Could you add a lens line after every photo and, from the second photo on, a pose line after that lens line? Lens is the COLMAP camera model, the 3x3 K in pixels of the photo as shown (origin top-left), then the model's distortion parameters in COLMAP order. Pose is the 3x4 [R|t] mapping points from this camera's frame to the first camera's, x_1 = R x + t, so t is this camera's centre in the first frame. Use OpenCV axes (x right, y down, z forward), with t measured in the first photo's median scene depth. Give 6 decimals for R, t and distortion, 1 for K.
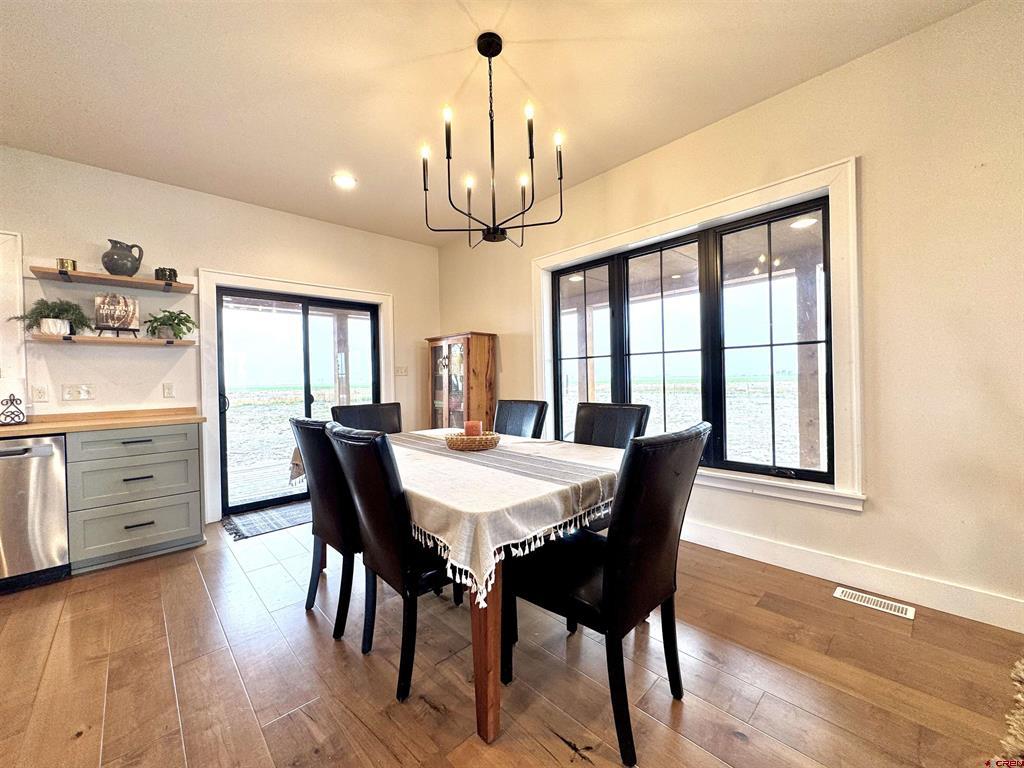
lens RADIAL K [[408.1, 0, 513.7], [0, 408.1, 381.2], [0, 0, 1]] dist [-0.001540, -0.000094]
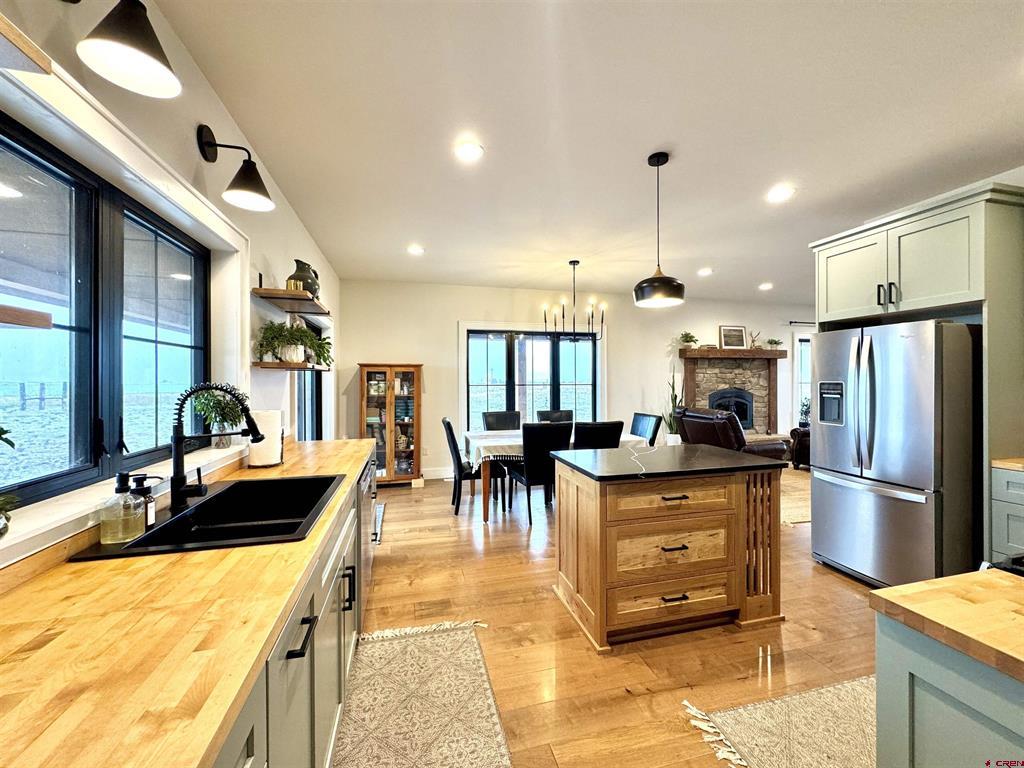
lens RADIAL K [[408.1, 0, 513.7], [0, 408.1, 381.2], [0, 0, 1]] dist [-0.001540, -0.000094]
pose [[0.480113, 0.020729, 0.876962, -1.463524], [-0.001348, 0.999737, -0.022893, -0.042701], [-0.877206, 0.009809, 0.480015, 0.101710]]
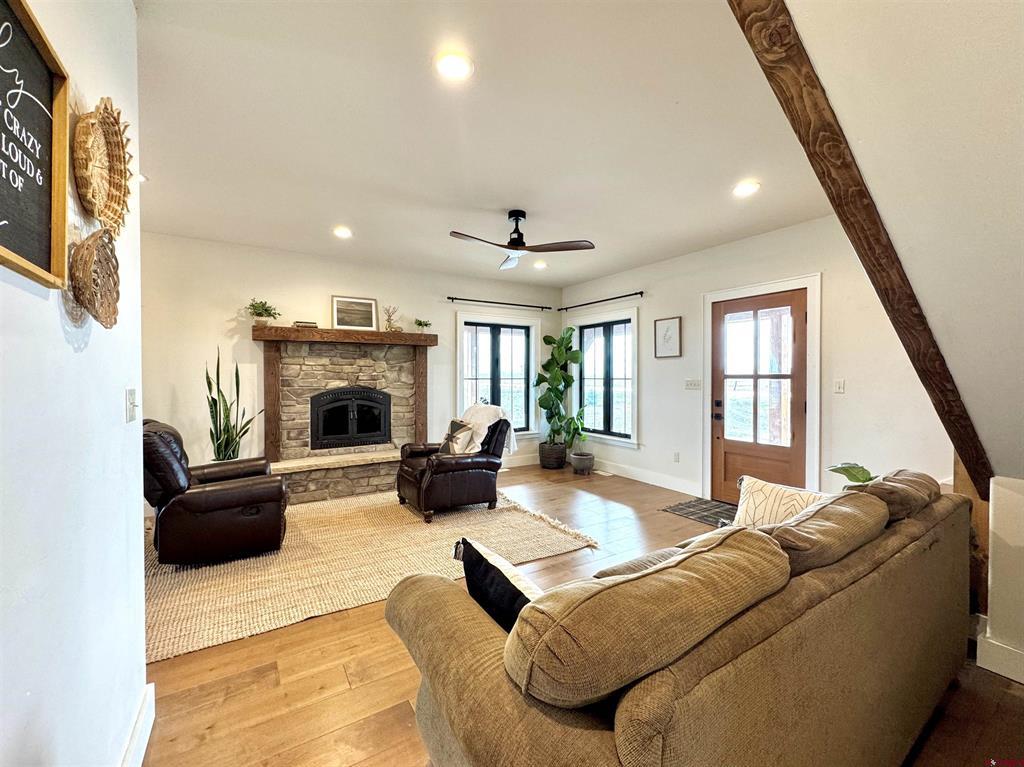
lens RADIAL K [[423.7, 0, 512.5], [0, 423.7, 380.5], [0, 0, 1]] dist [-0.002638, -0.000504]
pose [[0.197862, 0.010871, 0.980170, -0.389846], [0.003307, 0.999925, -0.011757, -0.058609], [-0.980224, 0.005568, 0.197812, -0.796549]]
